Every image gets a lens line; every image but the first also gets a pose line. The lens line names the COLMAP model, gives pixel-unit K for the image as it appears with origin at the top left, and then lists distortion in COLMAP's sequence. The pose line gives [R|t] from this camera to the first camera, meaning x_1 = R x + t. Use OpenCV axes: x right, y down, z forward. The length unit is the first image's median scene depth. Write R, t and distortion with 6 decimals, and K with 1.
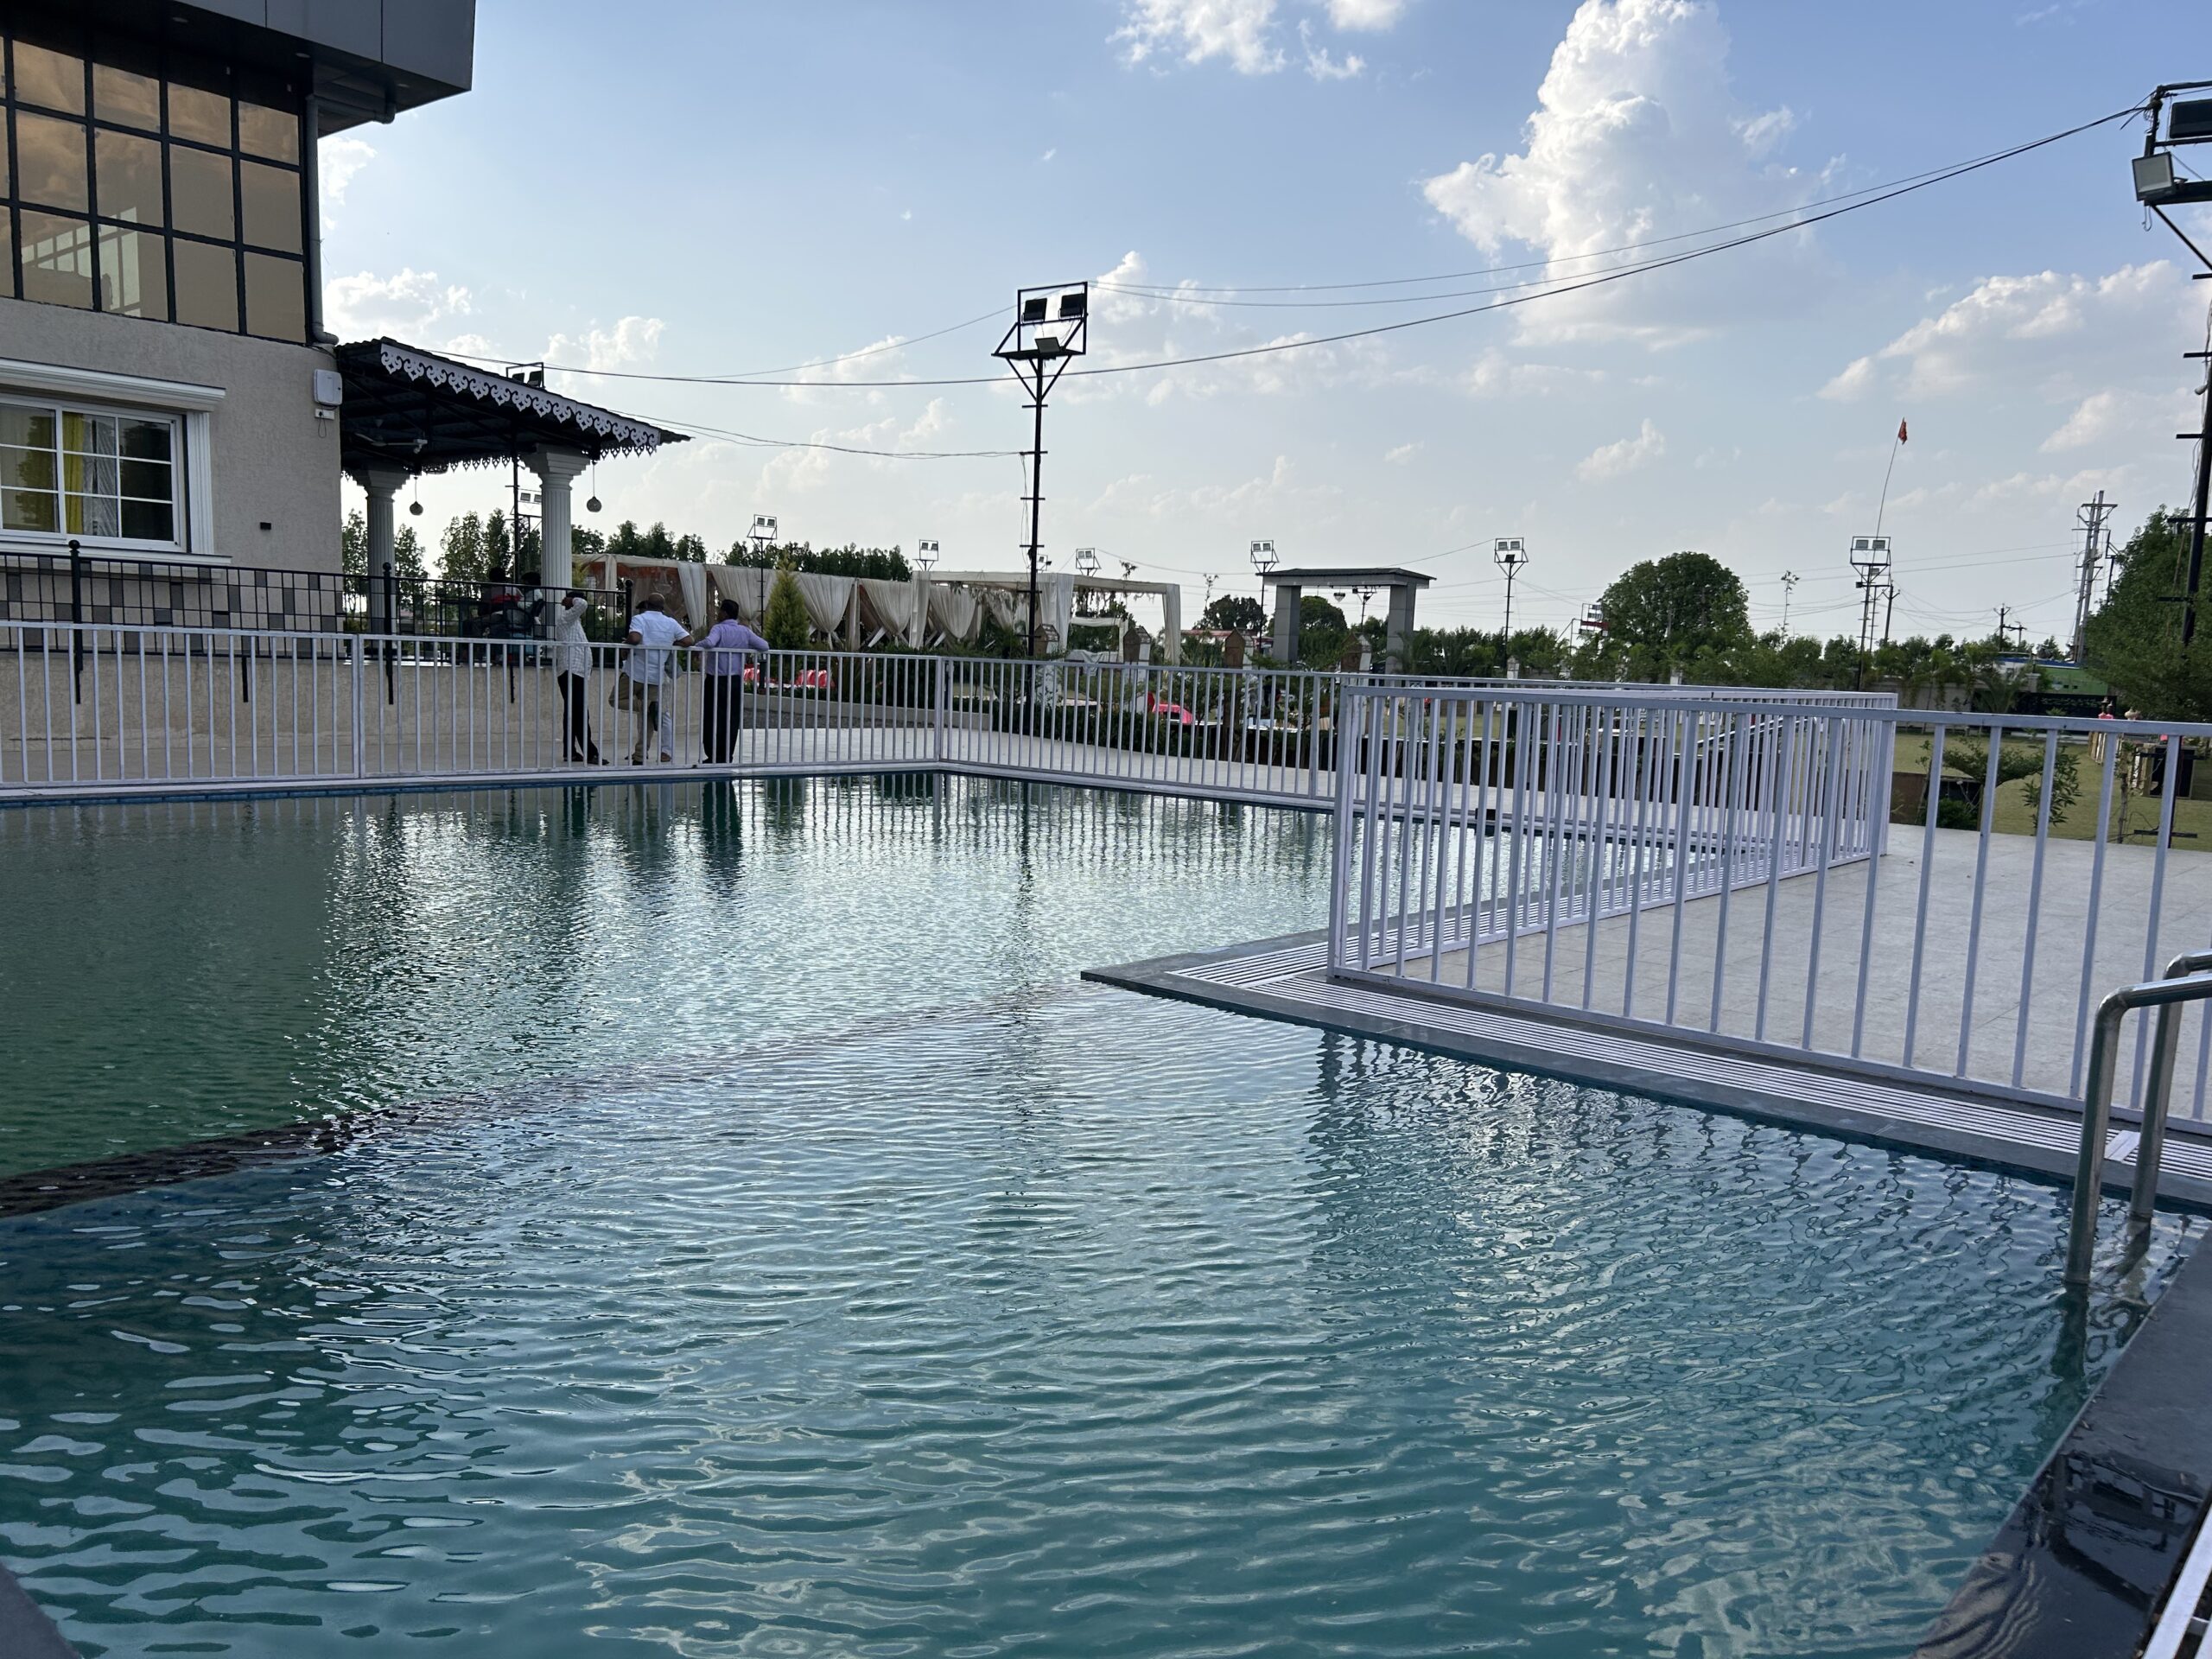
lens RADIAL K [[1677.2, 0, 1100.7], [0, 1677.2, 849.4], [0, 0, 1]] dist [0.020925, -0.002365]
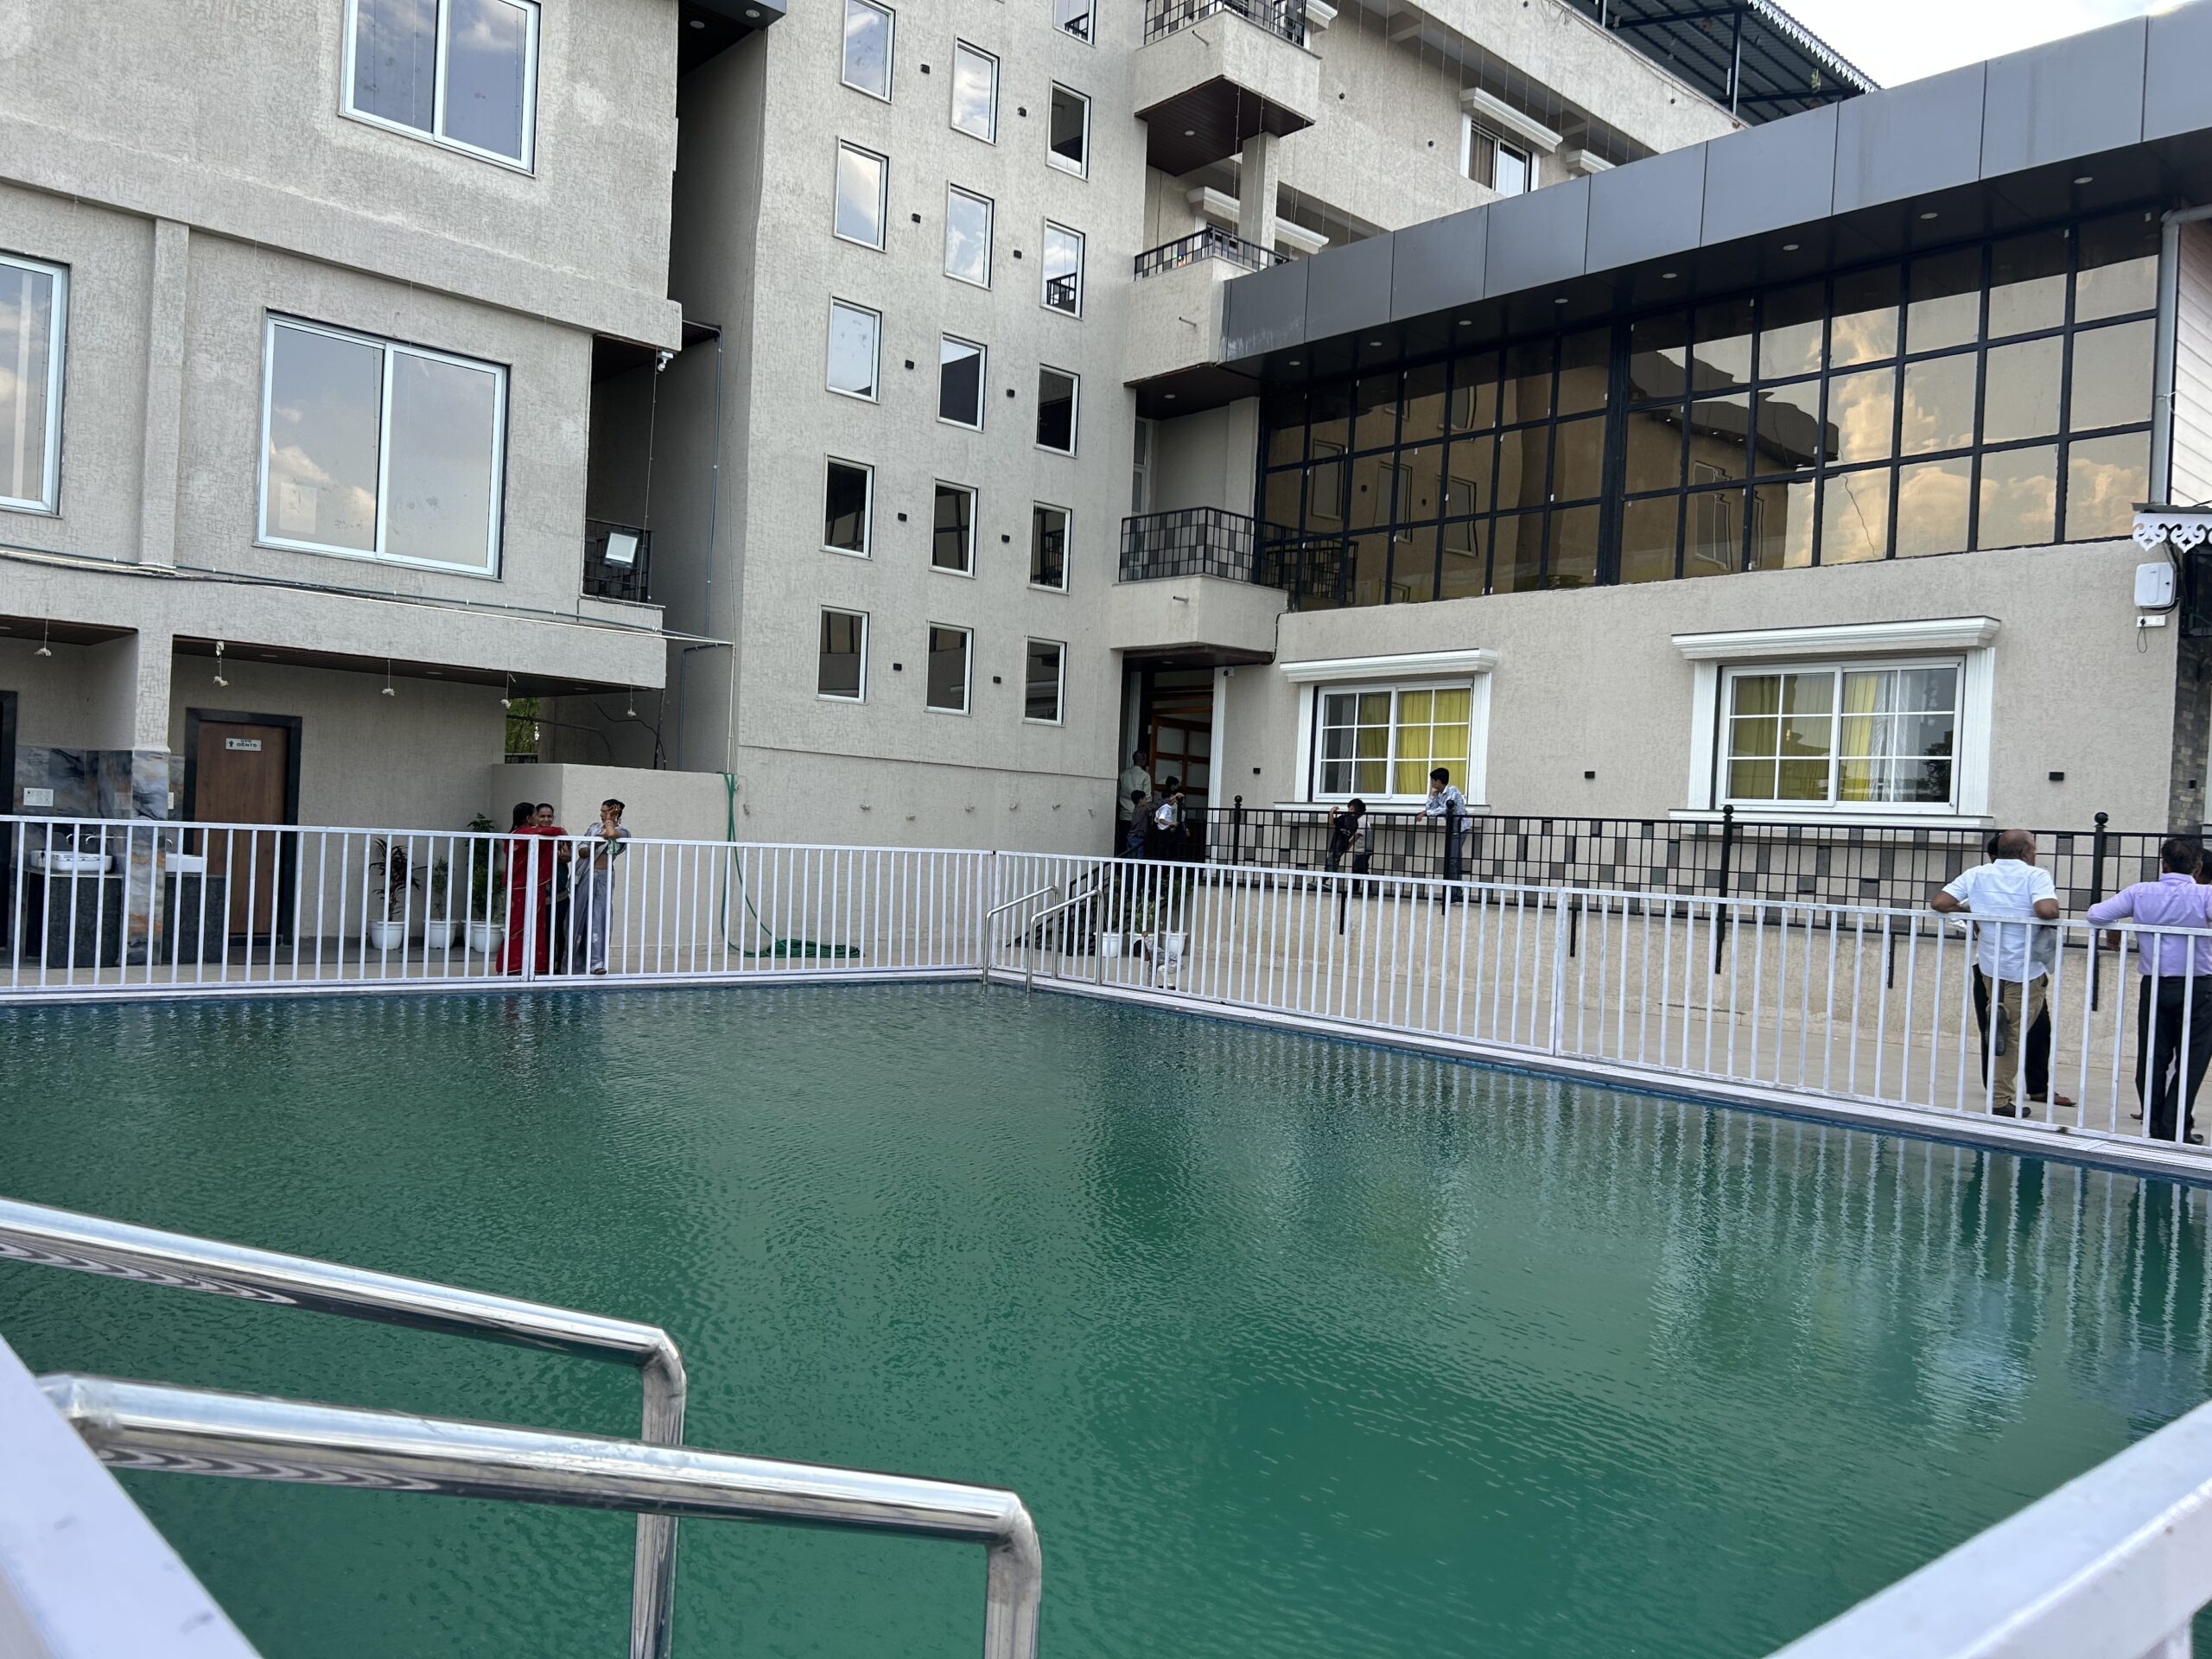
lens RADIAL K [[1677.2, 0, 1100.7], [0, 1677.2, 849.4], [0, 0, 1]] dist [0.020925, -0.002365]
pose [[-0.108134, -0.037942, -0.993412, 0.368374], [-0.169677, 0.985313, -0.019164, -0.077305], [0.979549, 0.166486, -0.112984, 0.744424]]
